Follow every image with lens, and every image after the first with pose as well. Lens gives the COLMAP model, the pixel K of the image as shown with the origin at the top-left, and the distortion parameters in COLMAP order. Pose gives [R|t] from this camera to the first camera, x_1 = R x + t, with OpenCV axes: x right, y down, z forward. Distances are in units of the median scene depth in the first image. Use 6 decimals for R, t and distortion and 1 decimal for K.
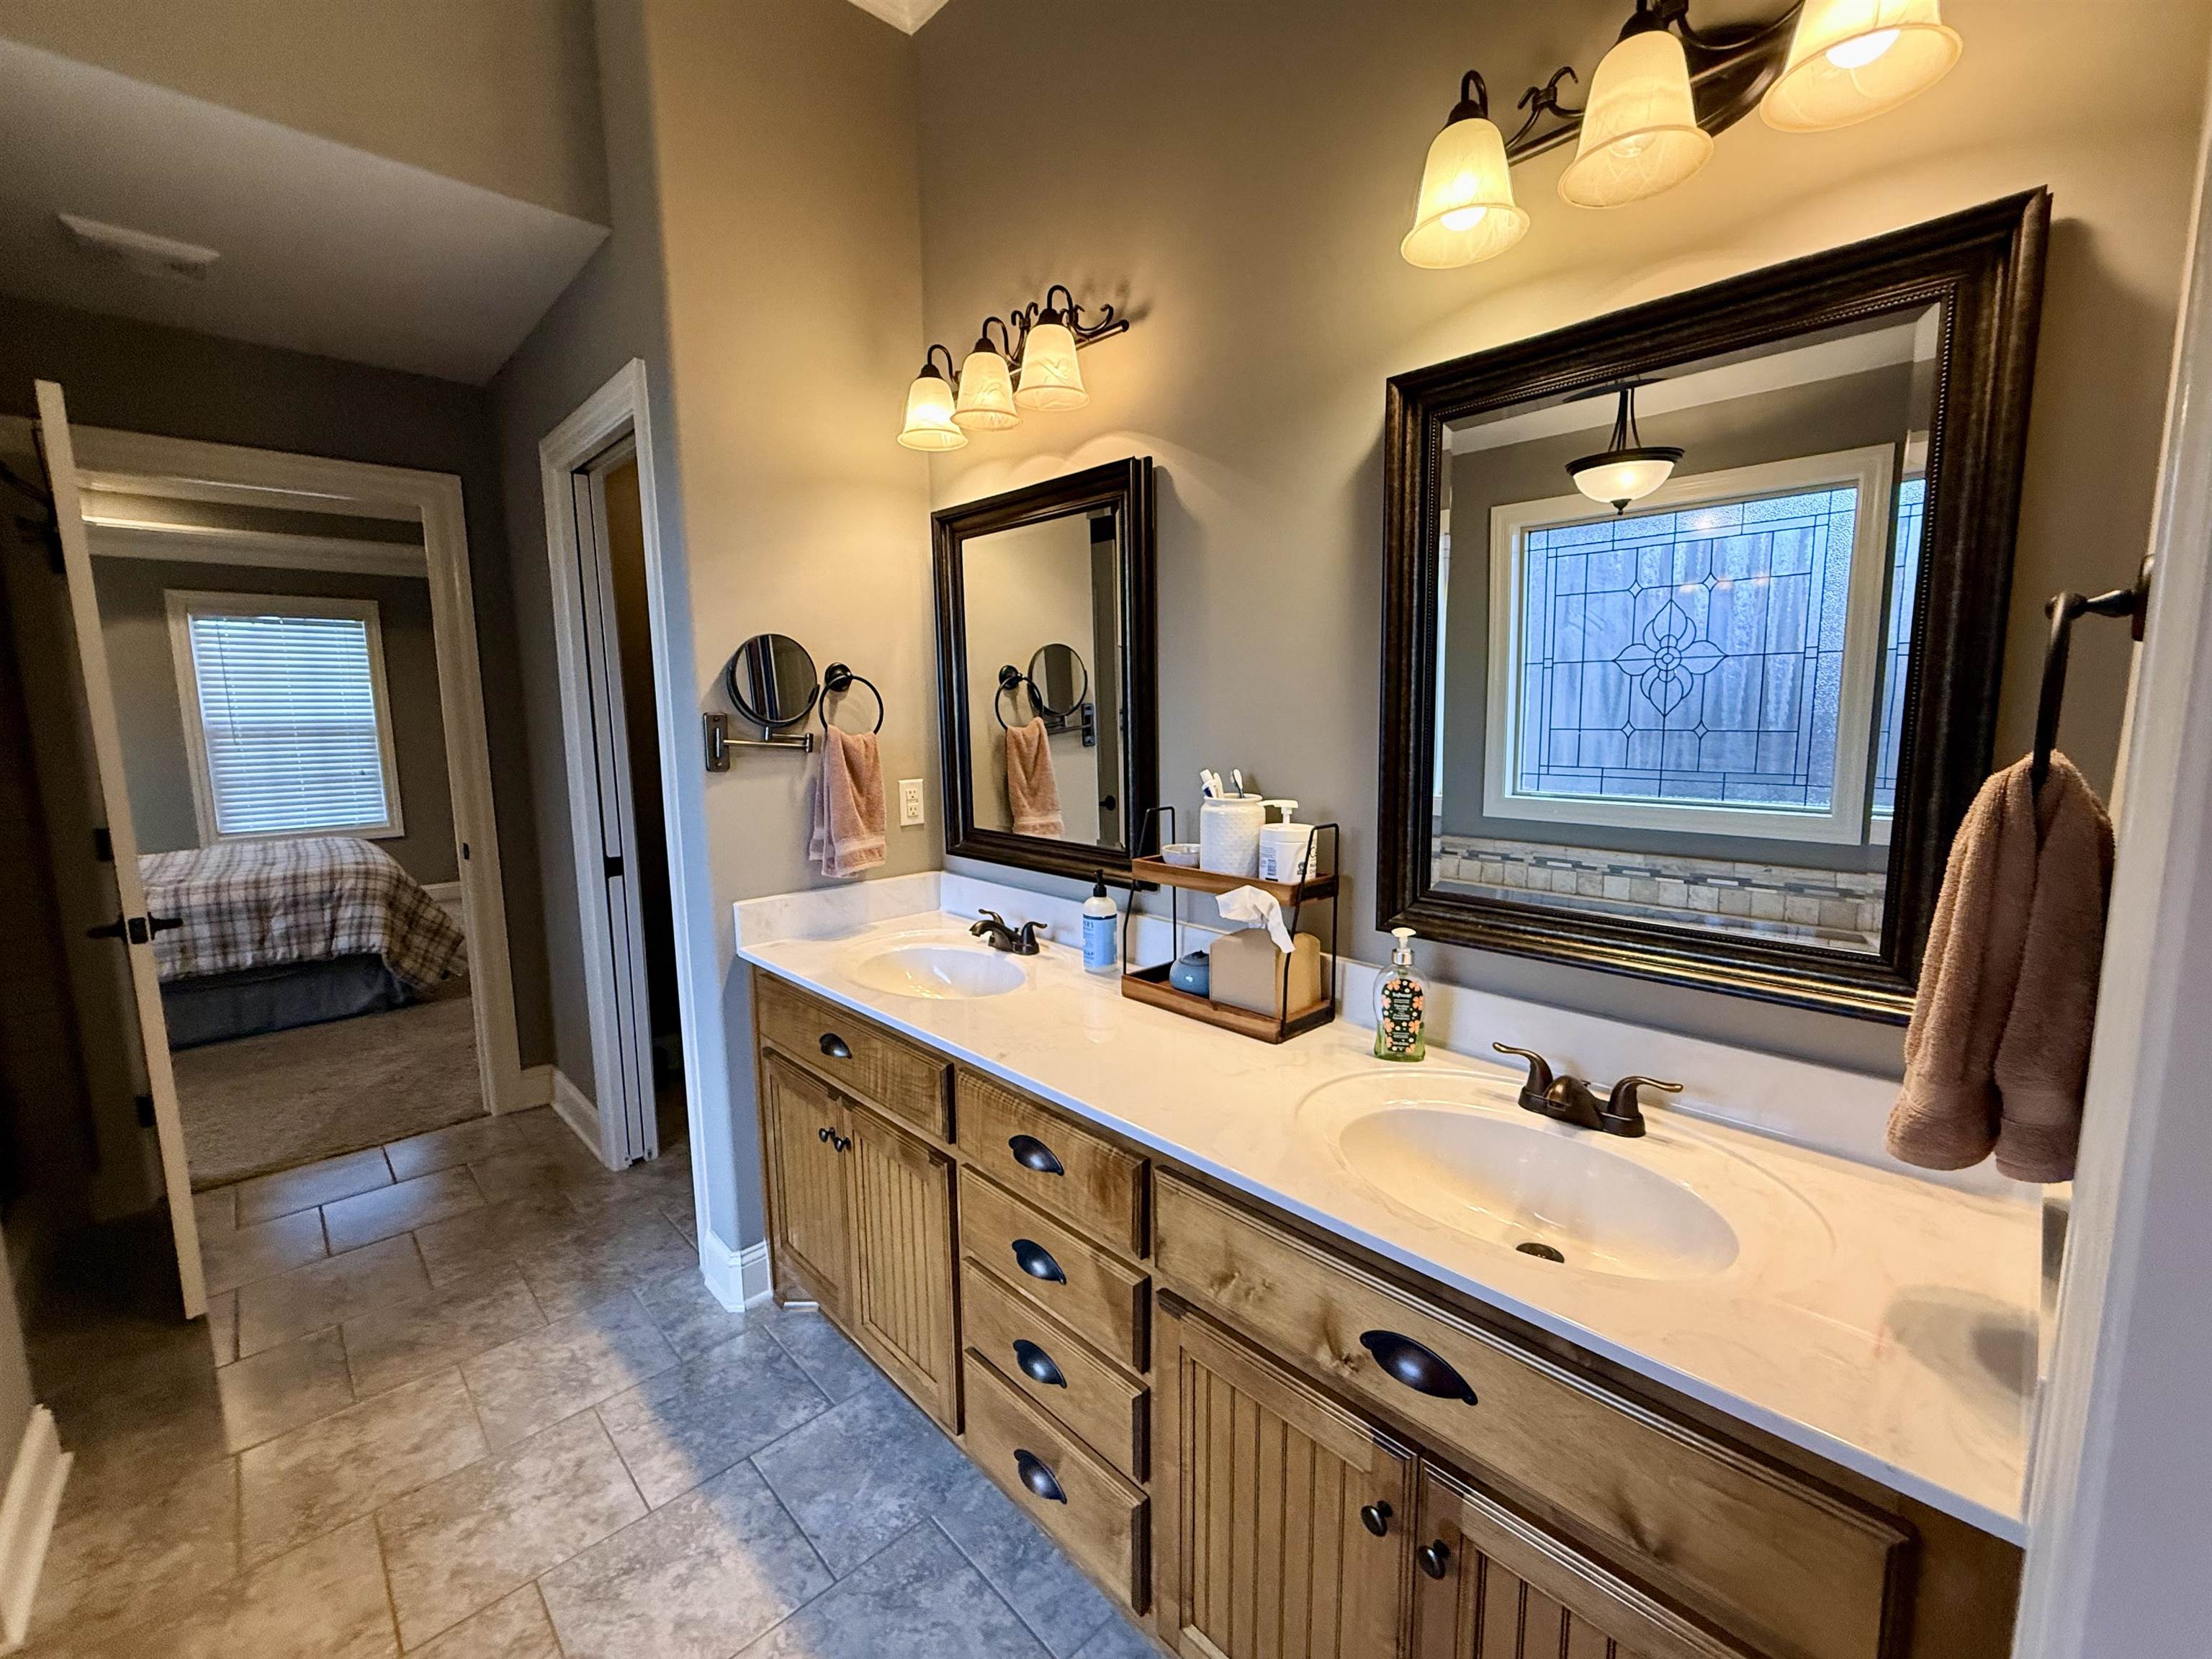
lens RADIAL K [[895.4, 0, 1110.9], [0, 895.4, 832.6], [0, 0, 1]] dist [0.002091, -0.000352]
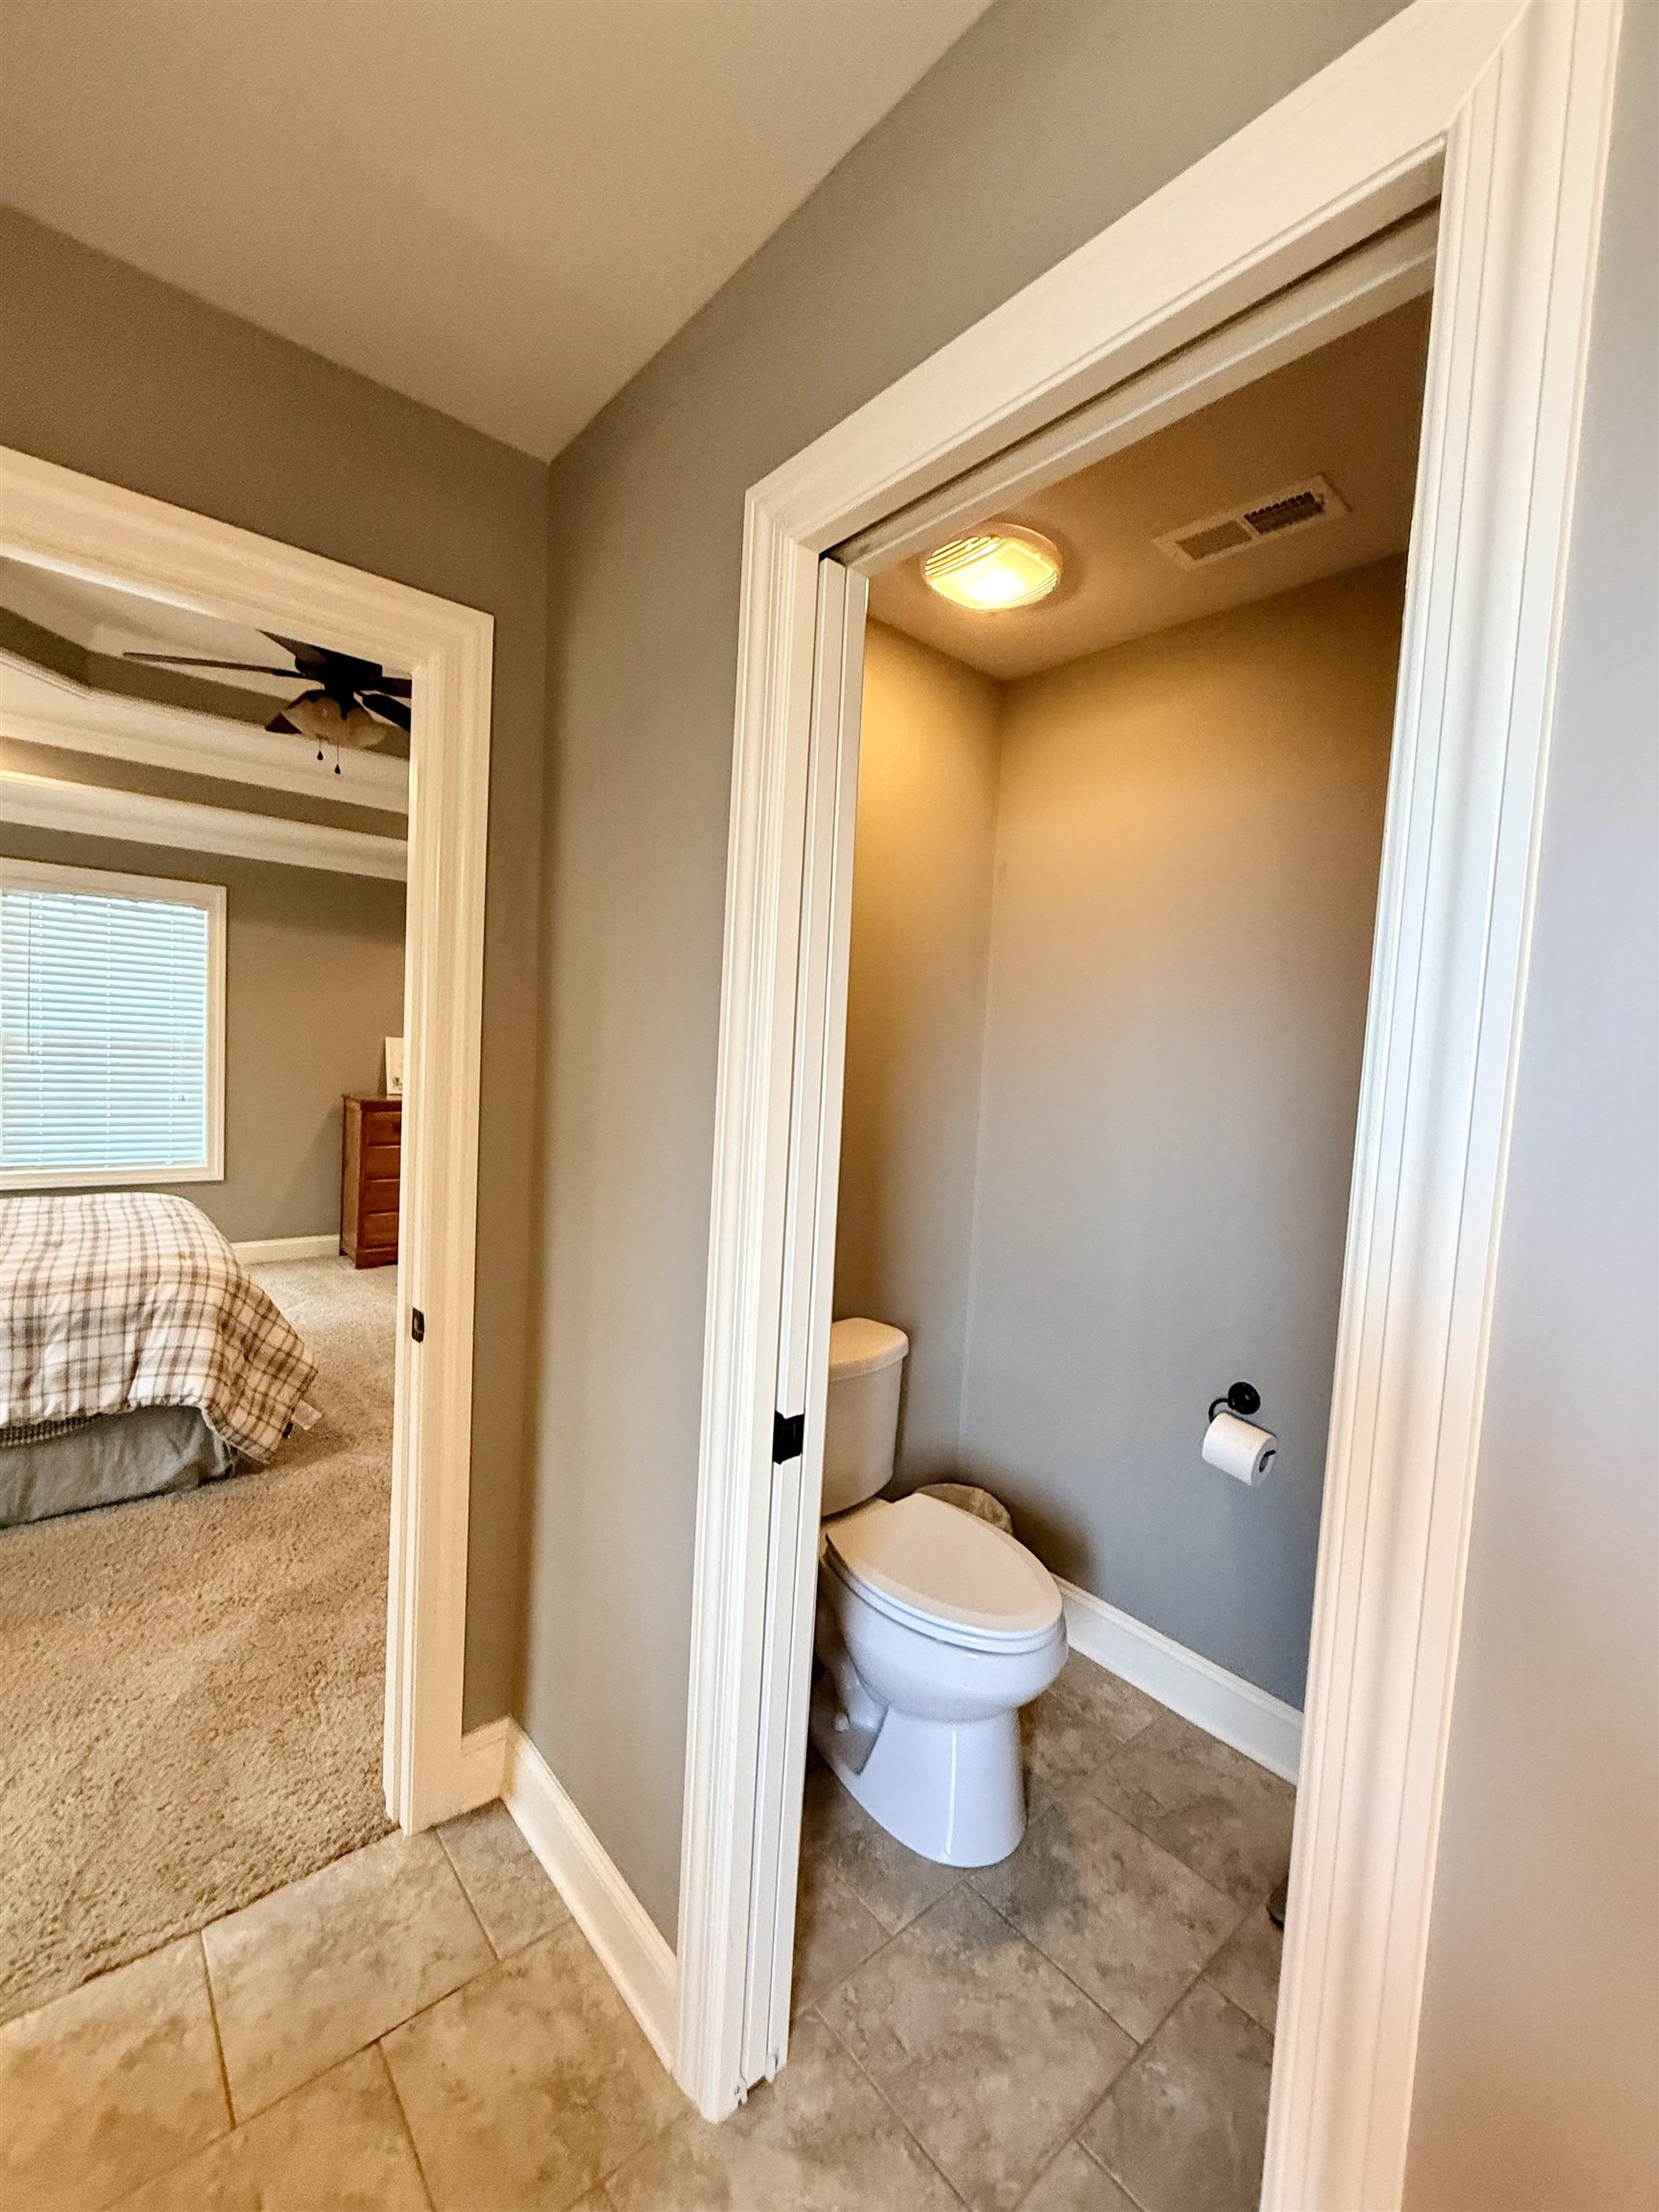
lens RADIAL K [[895.4, 0, 837.5], [0, 895.4, 1121.2], [0, 0, 1]] dist [0.002091, -0.000352]
pose [[0.996773, 0.068355, -0.042076, -0.352096], [-0.070878, 0.995574, -0.061710, -0.062398], [0.037672, 0.064494, 0.997207, 0.368059]]
